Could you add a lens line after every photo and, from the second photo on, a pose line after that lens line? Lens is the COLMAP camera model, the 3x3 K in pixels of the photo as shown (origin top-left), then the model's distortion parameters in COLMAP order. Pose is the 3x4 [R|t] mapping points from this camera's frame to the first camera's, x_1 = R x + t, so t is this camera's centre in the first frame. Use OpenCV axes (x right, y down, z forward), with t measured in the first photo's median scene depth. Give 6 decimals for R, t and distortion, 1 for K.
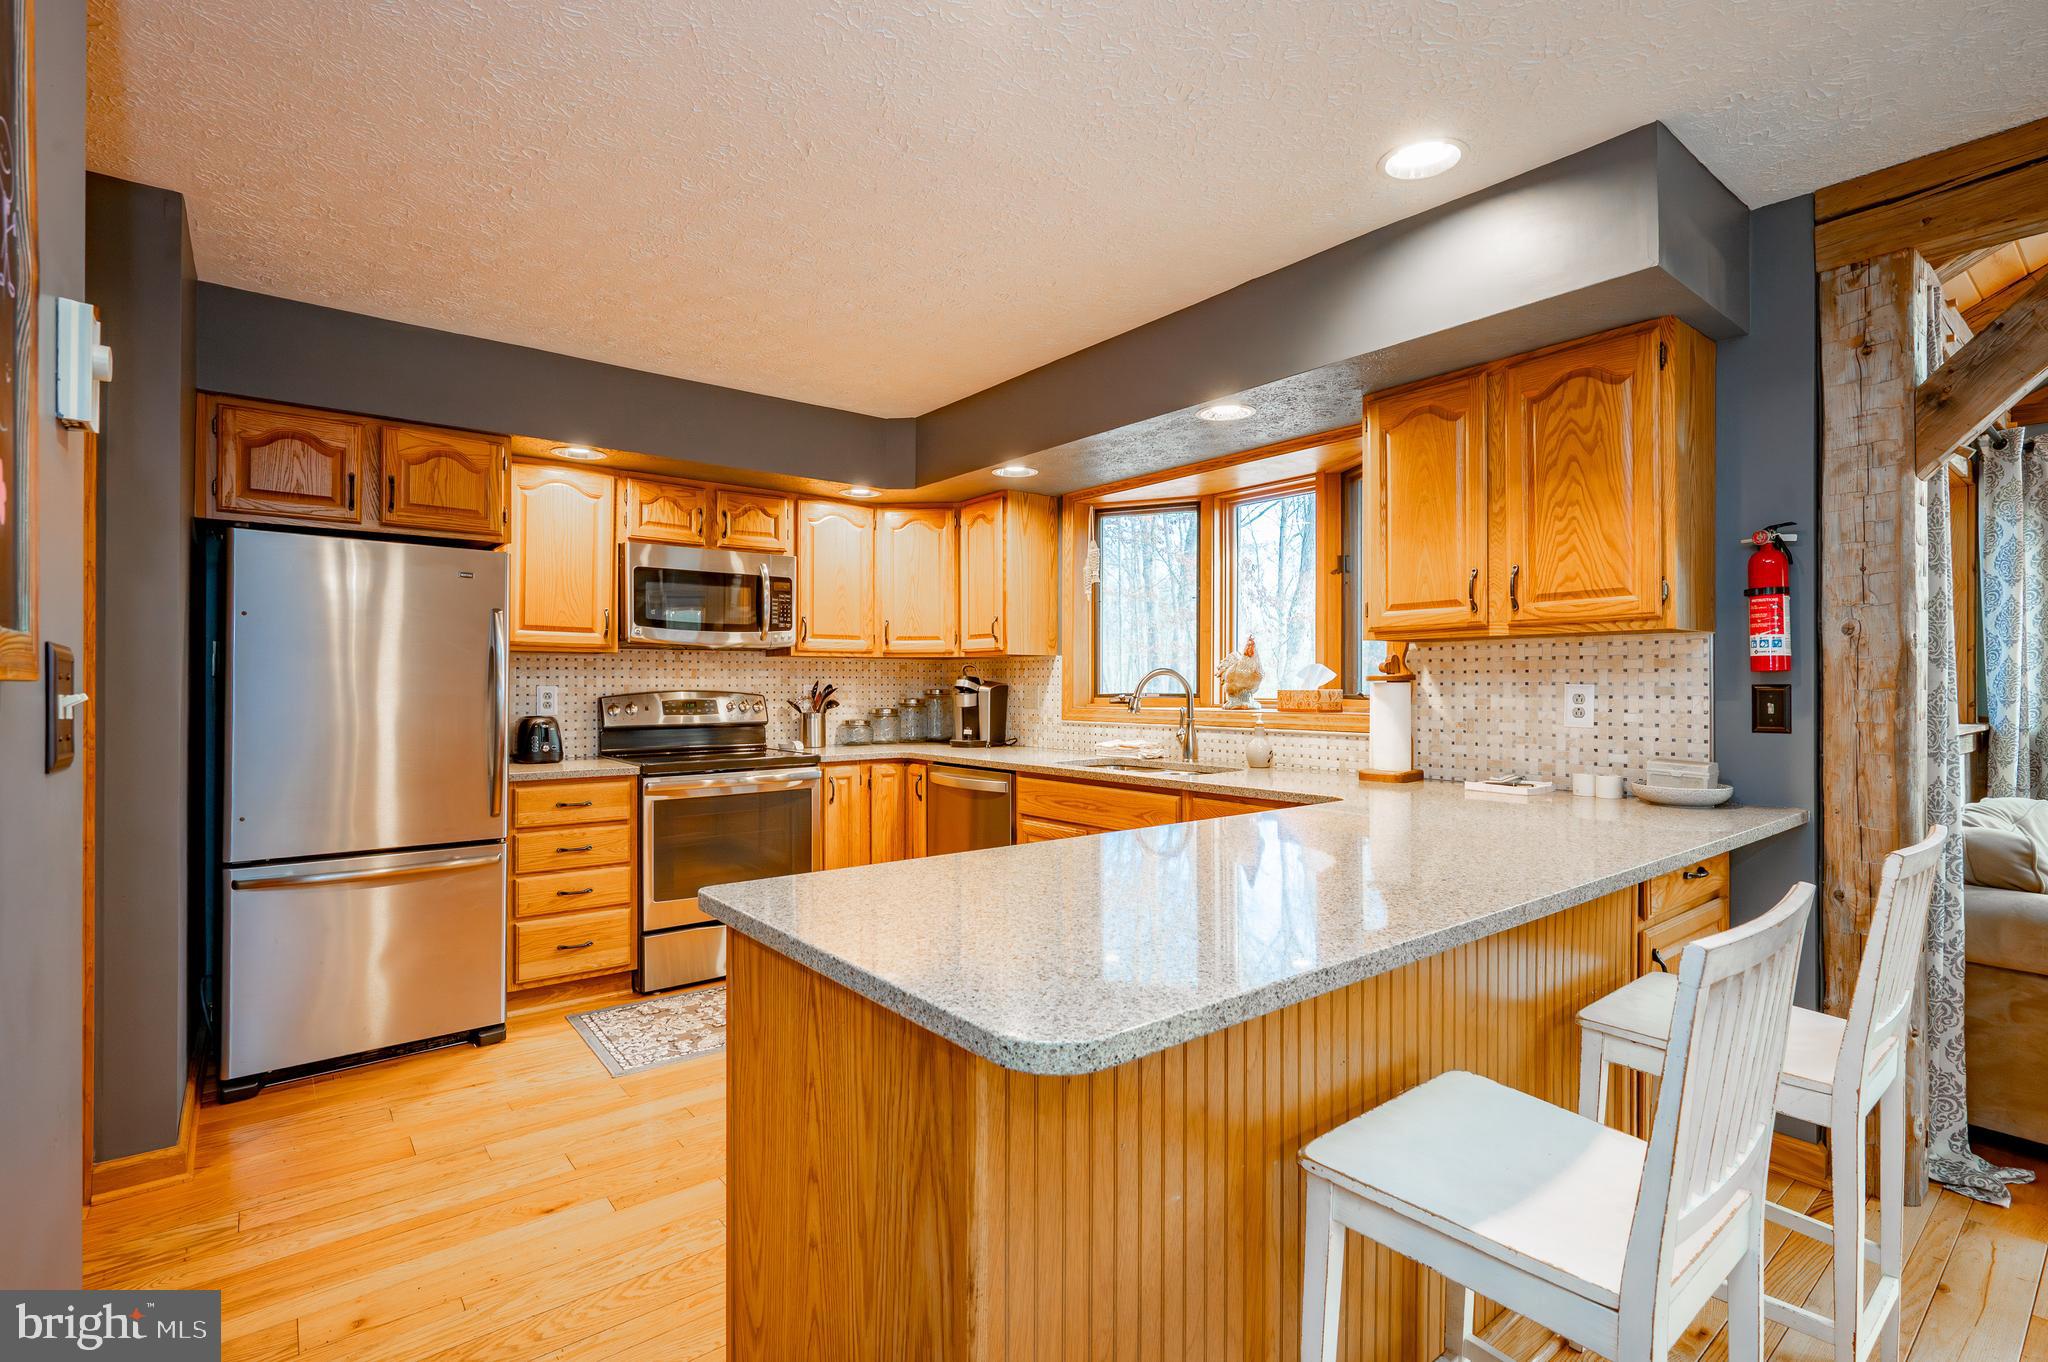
lens RADIAL K [[934.2, 0, 968.2], [0, 934.2, 683.8], [0, 0, 1]] dist [0.000331, 0.000025]
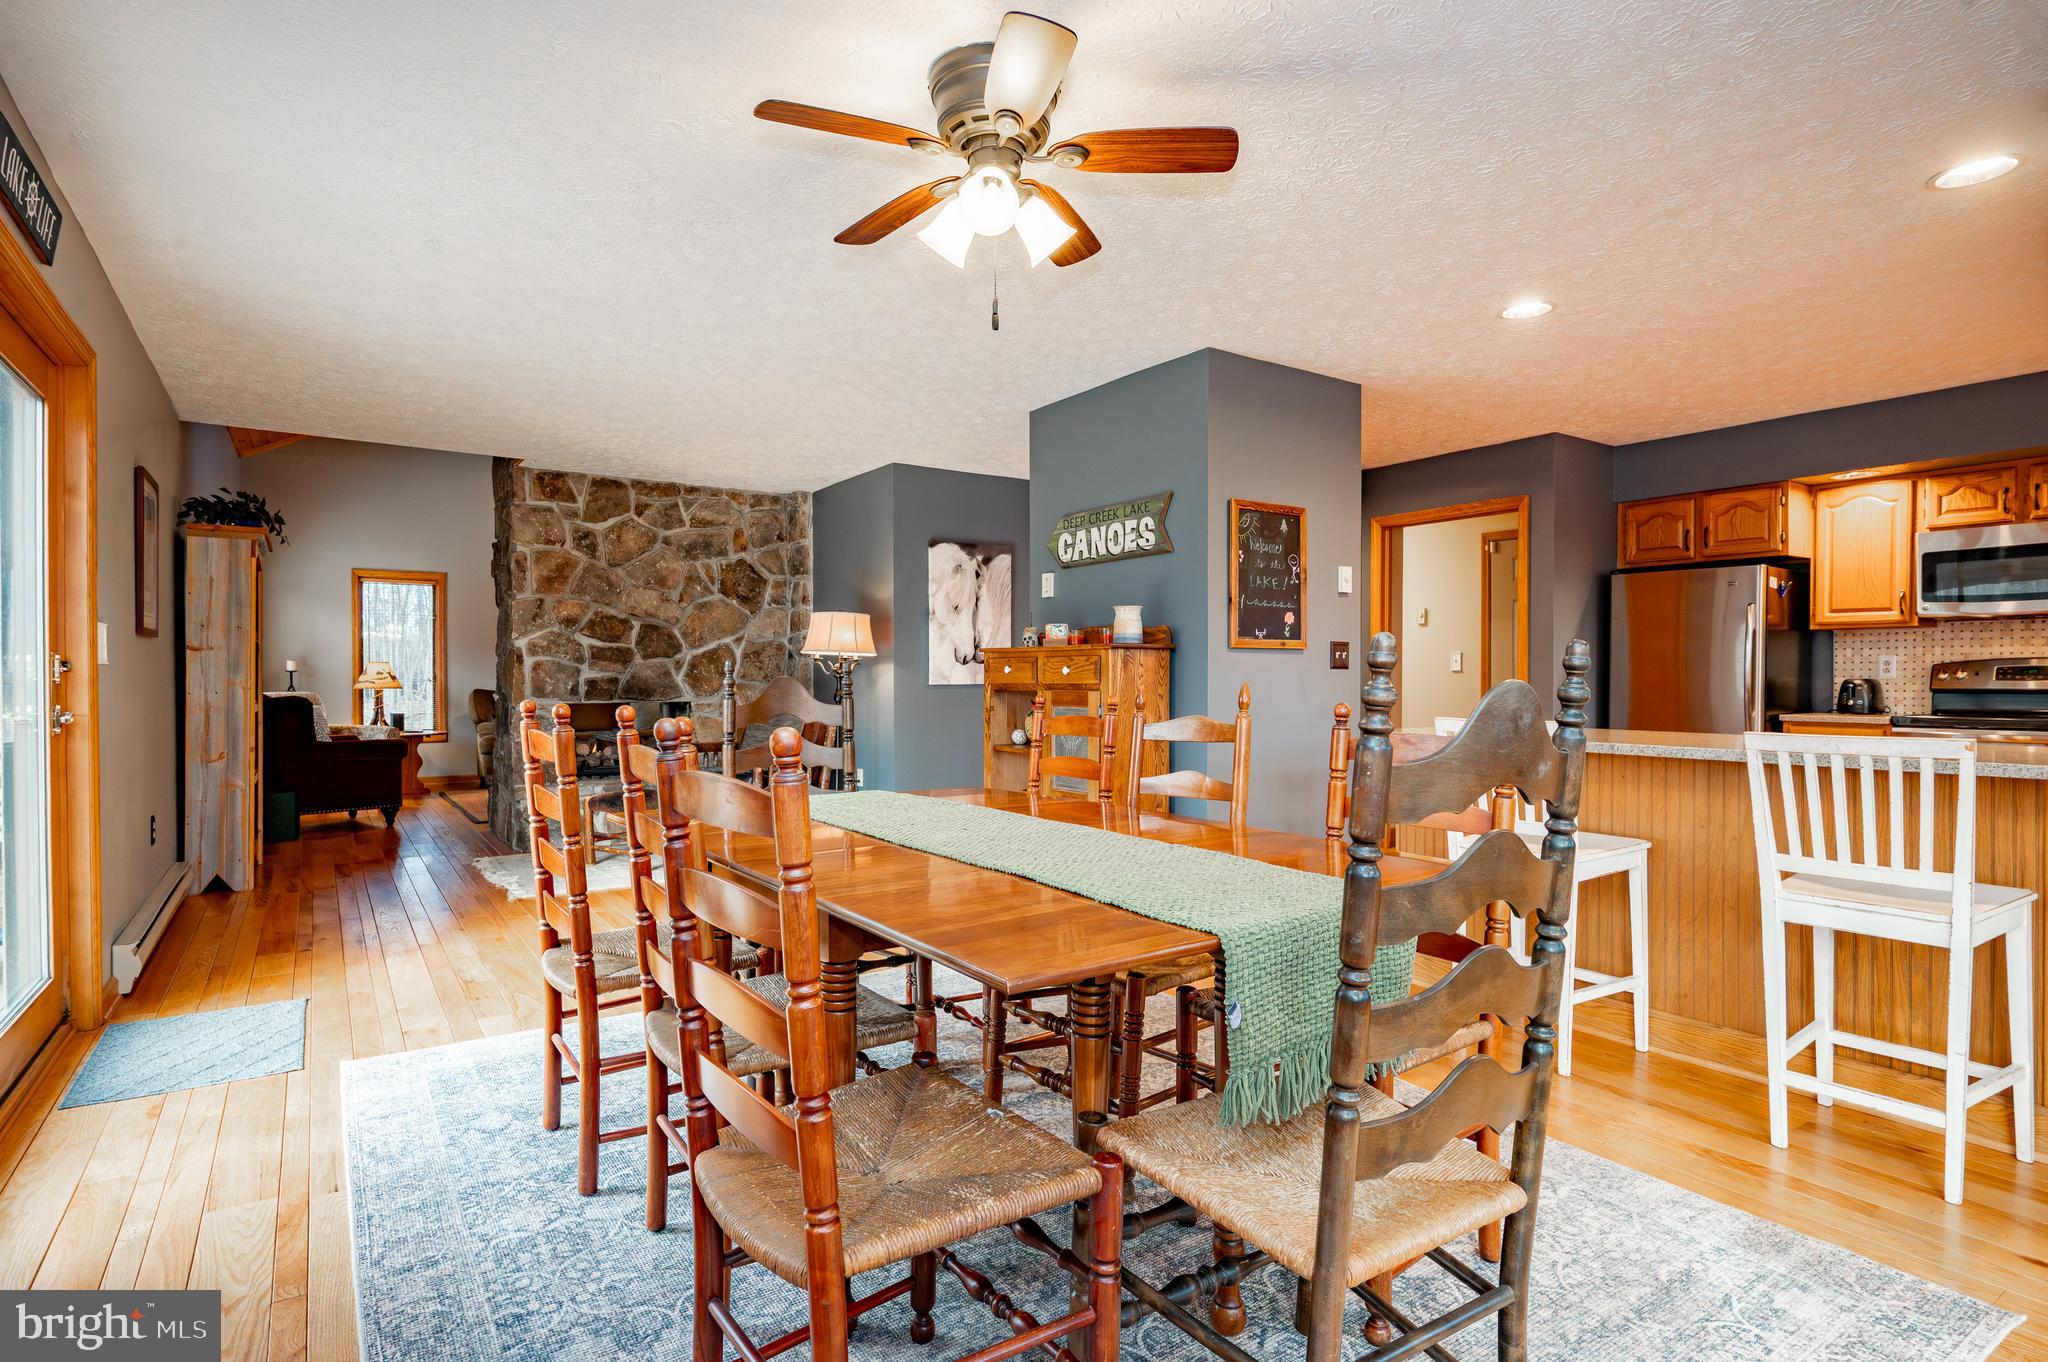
lens RADIAL K [[1068.9, 0, 1054.2], [0, 1068.9, 686.0], [0, 0, 1]] dist [-0.000526, 0.000023]
pose [[-0.047198, 0.008511, -0.998849, 0.980875], [0.000552, 0.999964, 0.008494, 0.029413], [0.998885, -0.000150, -0.047201, -0.036958]]
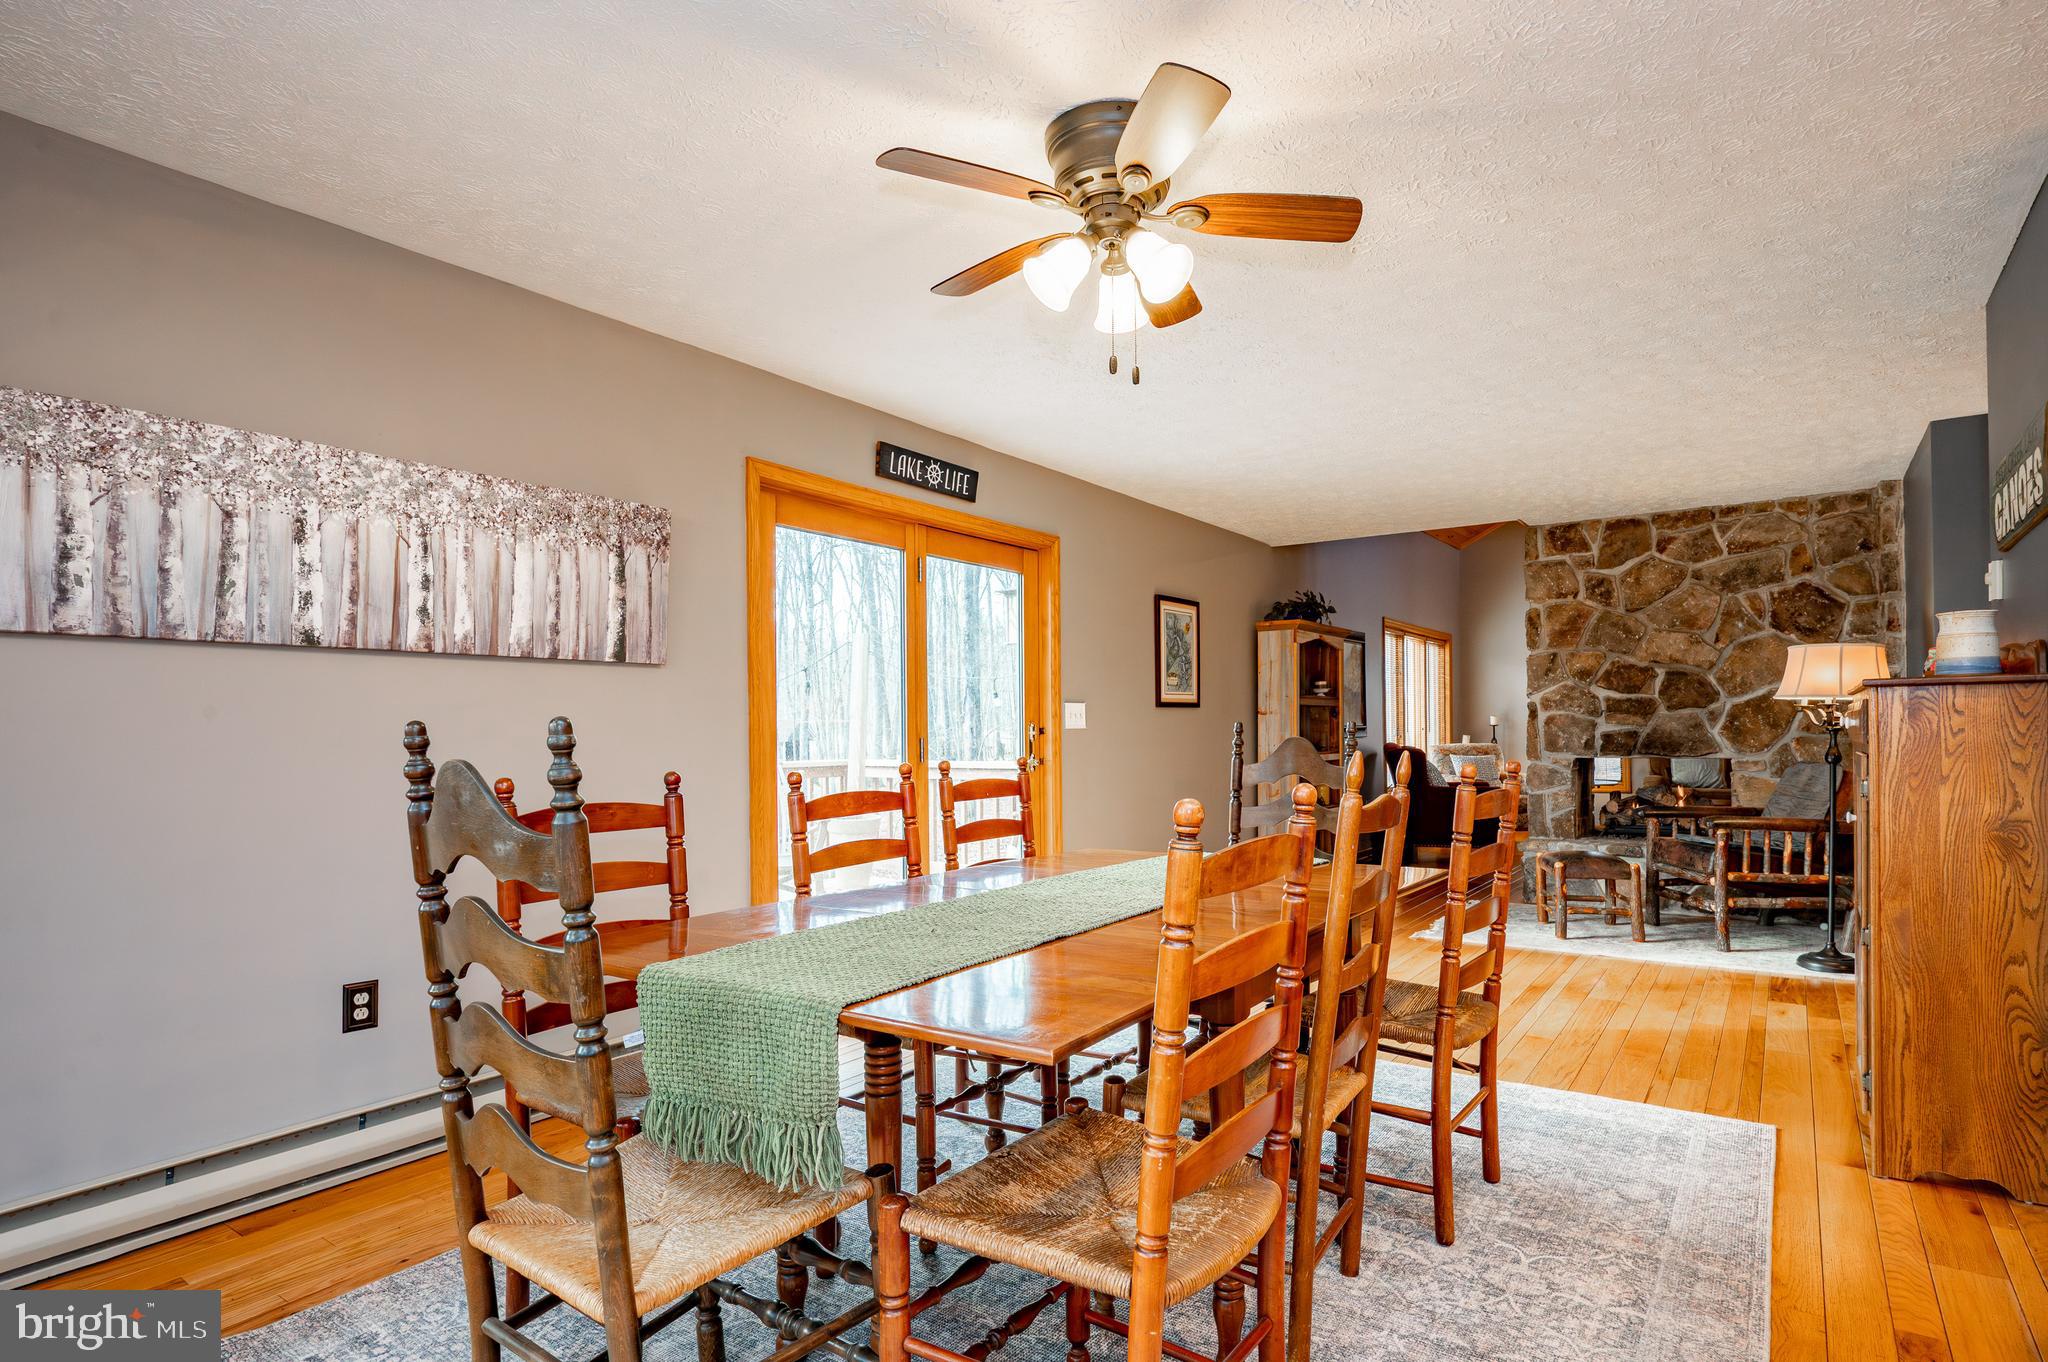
lens RADIAL K [[1044.7, 0, 1024.9], [0, 1044.7, 730.8], [0, 0, 1]] dist [-0.000201, 0.000080]
pose [[-0.957865, 0.009071, -0.287075, 0.598740], [0.010282, 0.999943, -0.002712, 0.024274], [0.287035, -0.005549, -0.957904, 0.432311]]
